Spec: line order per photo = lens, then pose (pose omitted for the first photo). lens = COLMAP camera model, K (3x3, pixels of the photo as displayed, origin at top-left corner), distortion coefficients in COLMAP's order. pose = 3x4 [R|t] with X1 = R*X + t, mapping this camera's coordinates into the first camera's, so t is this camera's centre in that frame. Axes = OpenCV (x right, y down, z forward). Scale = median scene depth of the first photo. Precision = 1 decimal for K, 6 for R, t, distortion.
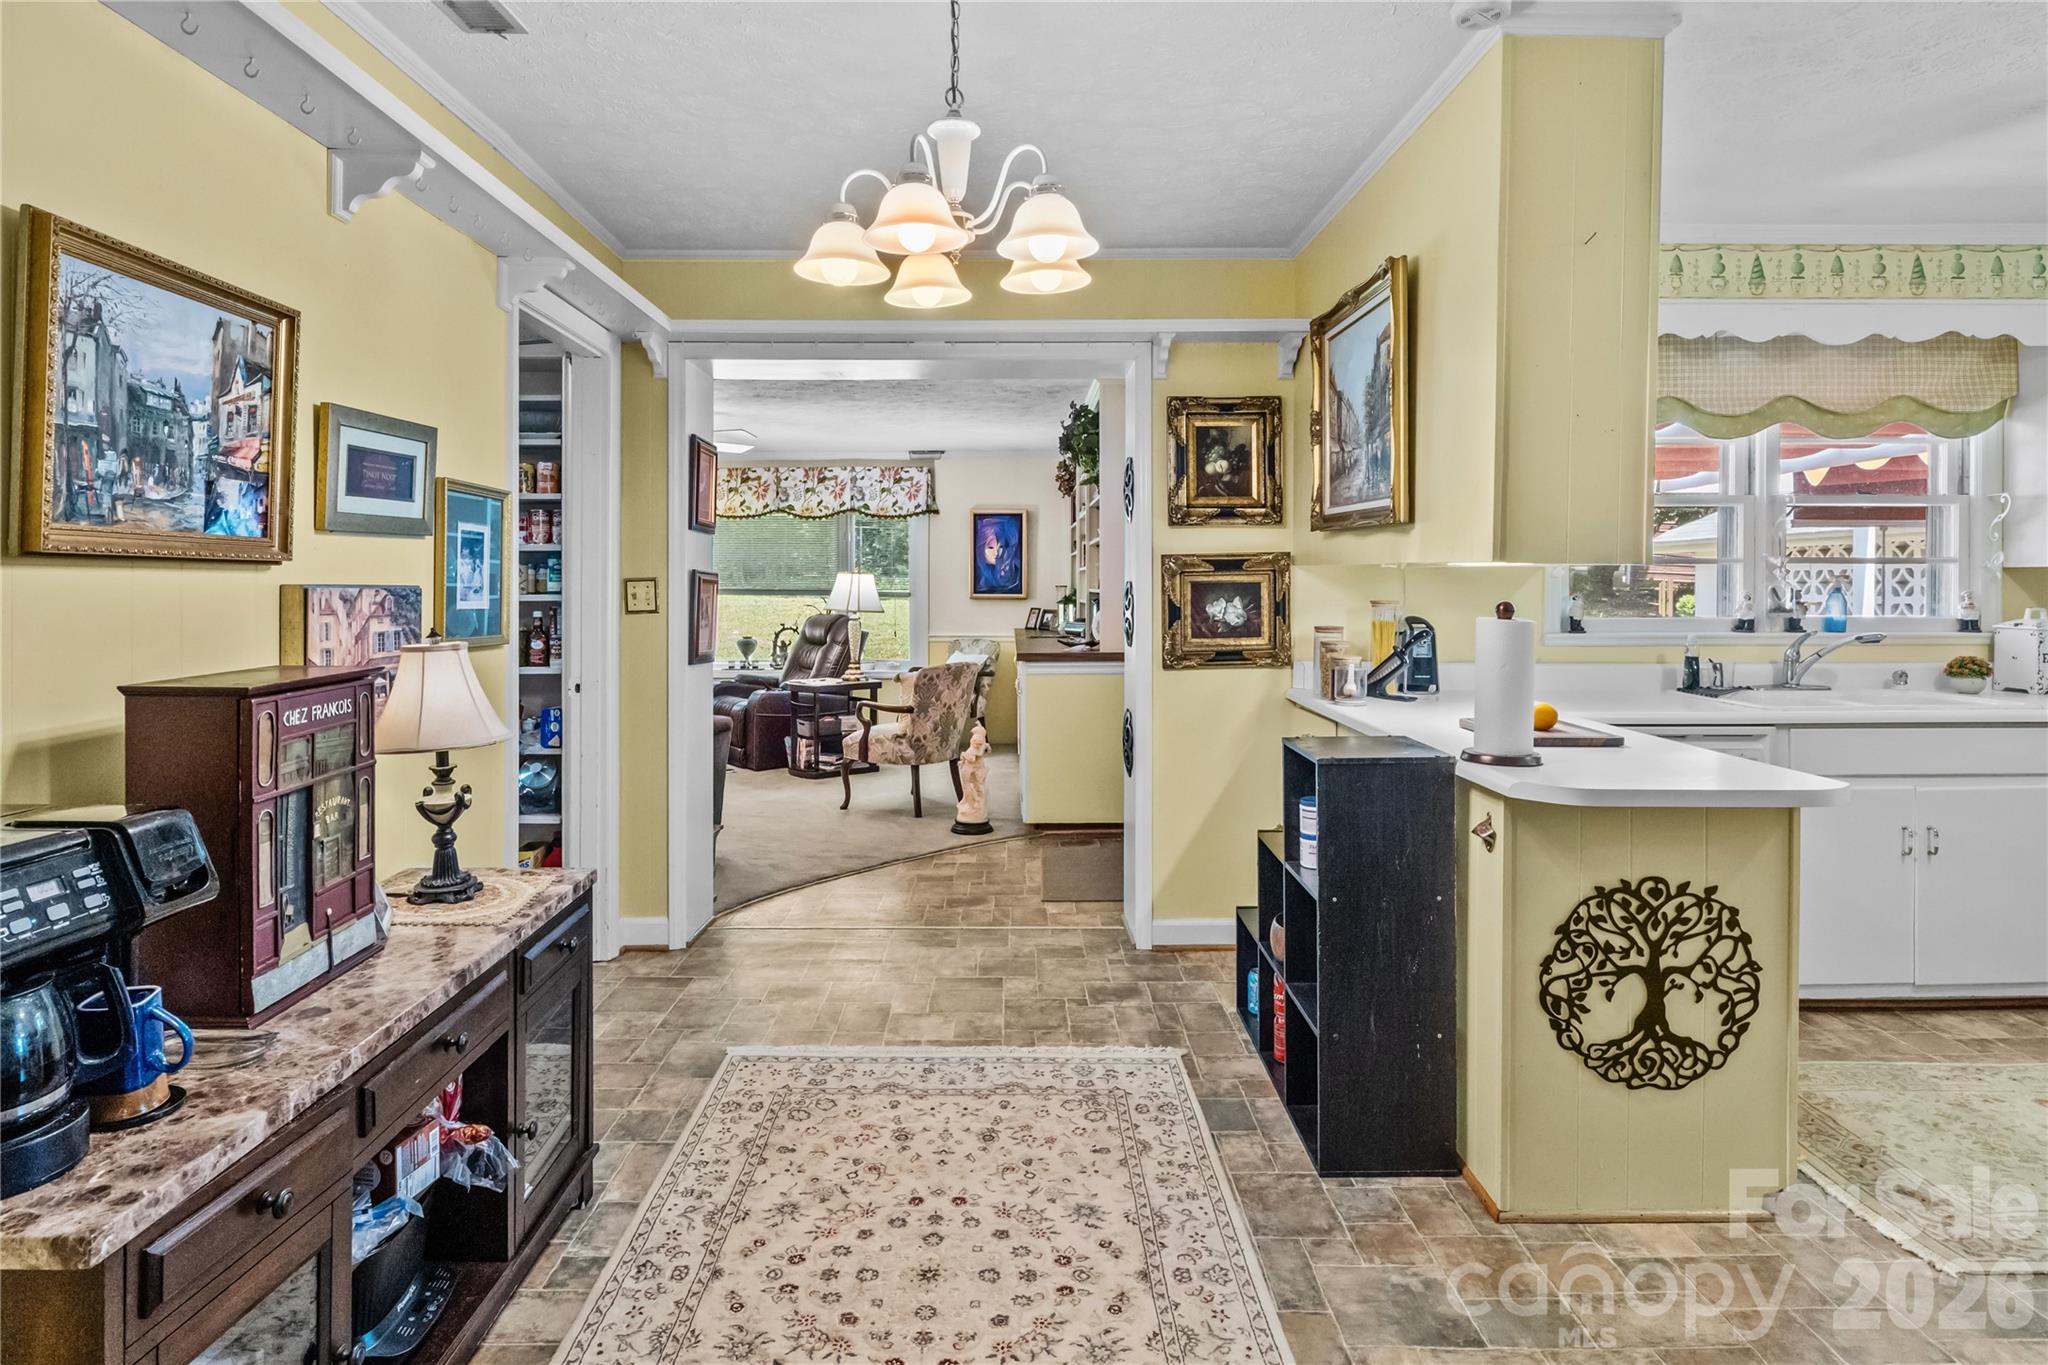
lens RADIAL K [[1107.8, 0, 1022.6], [0, 1107.8, 601.2], [0, 0, 1]] dist [-0.004632, -0.001318]
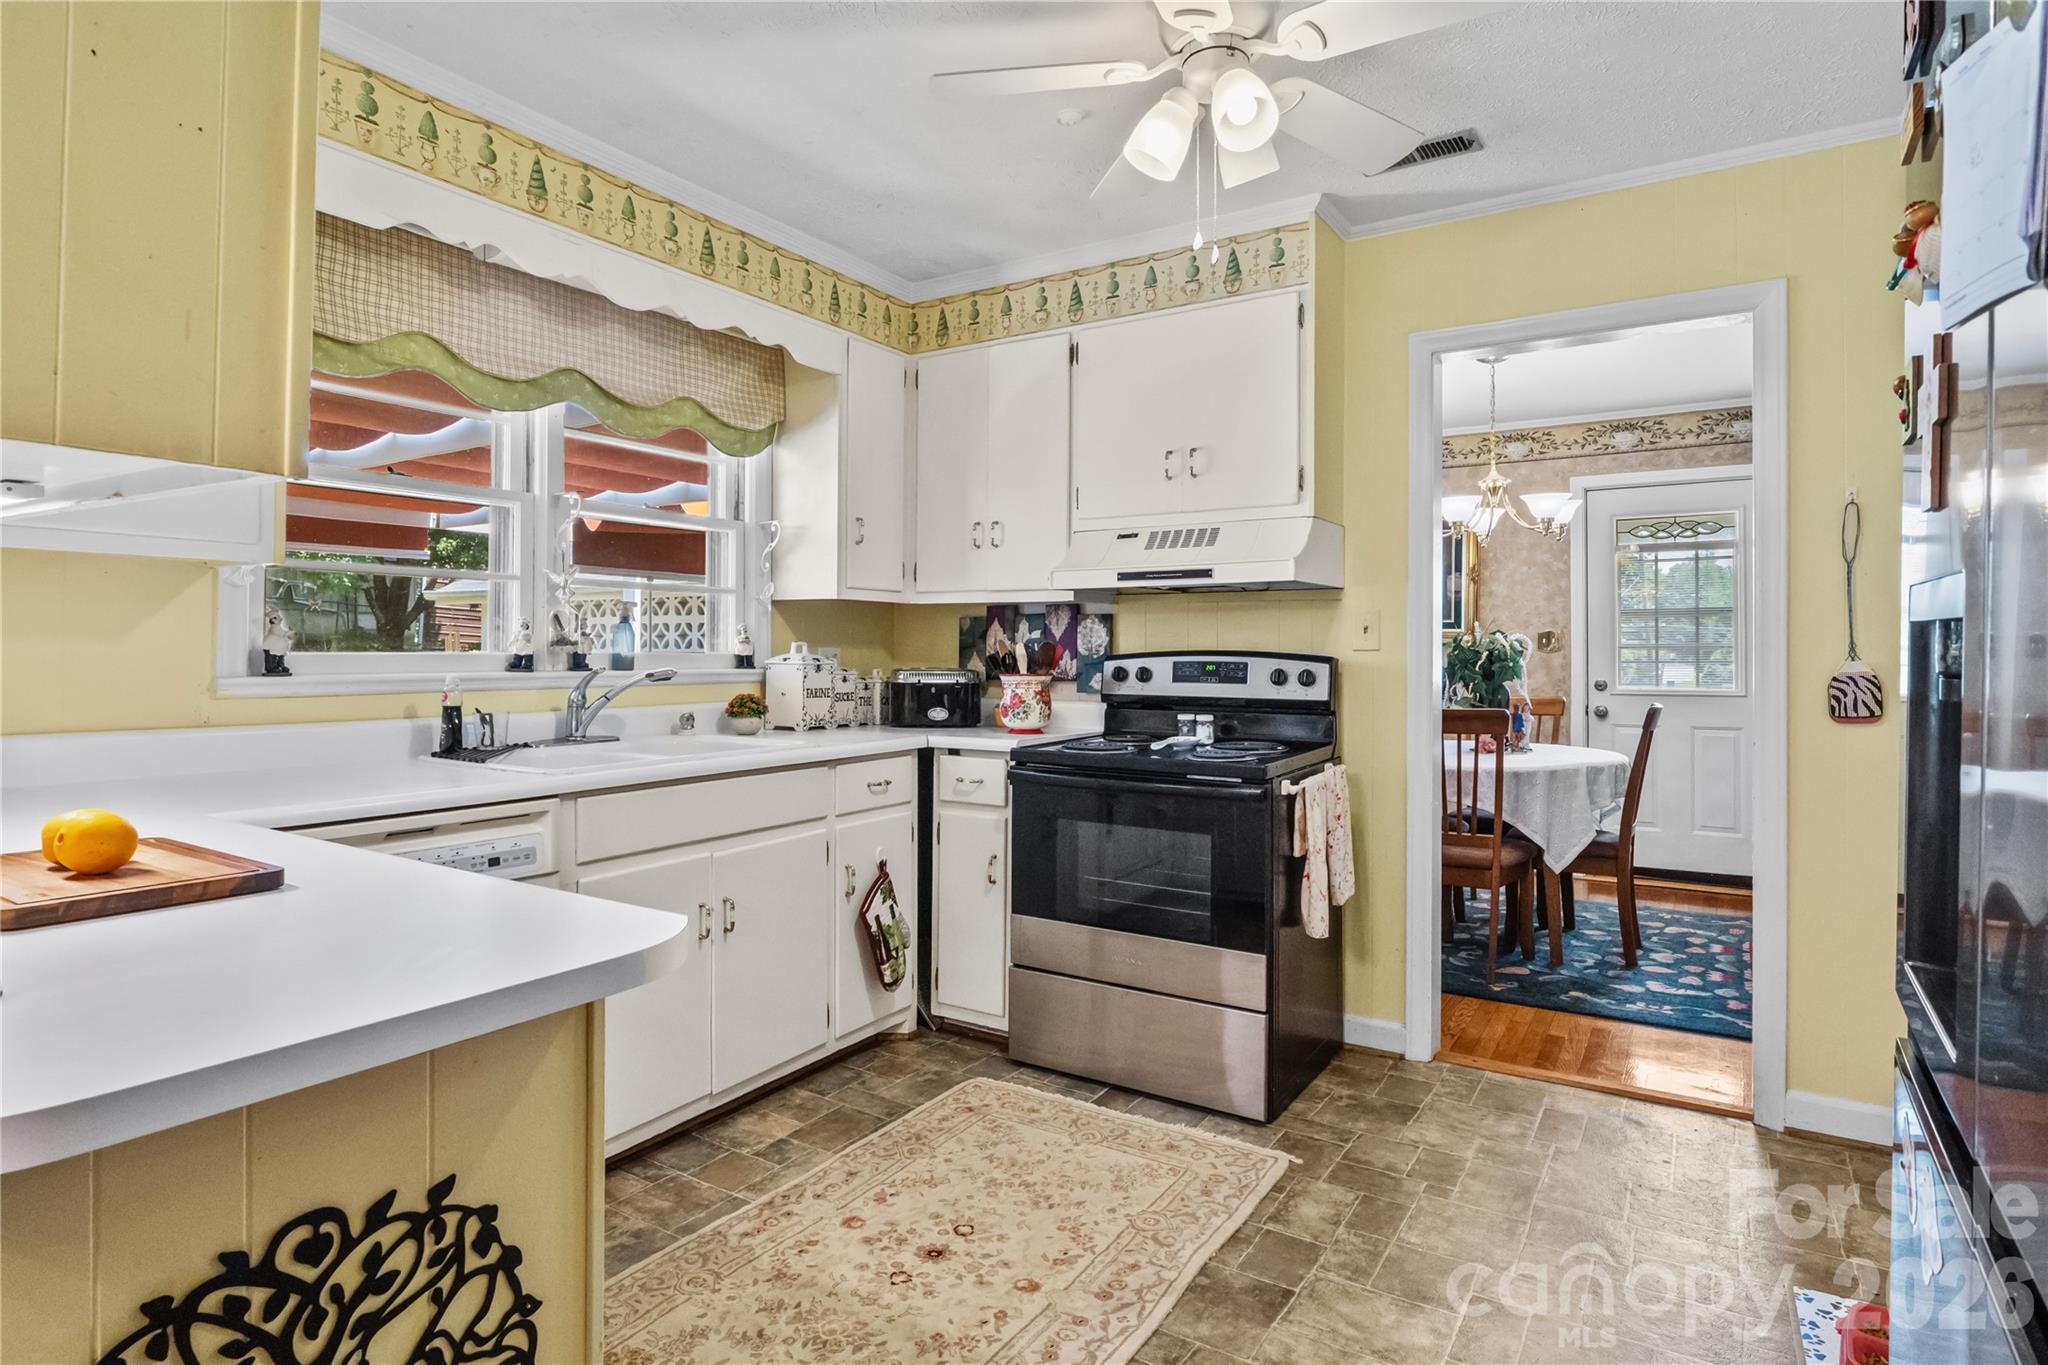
lens RADIAL K [[1098.9, 0, 1007.5], [0, 1098.9, 638.4], [0, 0, 1]] dist [-0.002633, -0.000490]
pose [[0.549490, 0.011735, 0.835418, 0.228235], [0.007522, 0.999791, -0.018992, 0.024215], [-0.835466, 0.016720, 0.549287, 0.339169]]
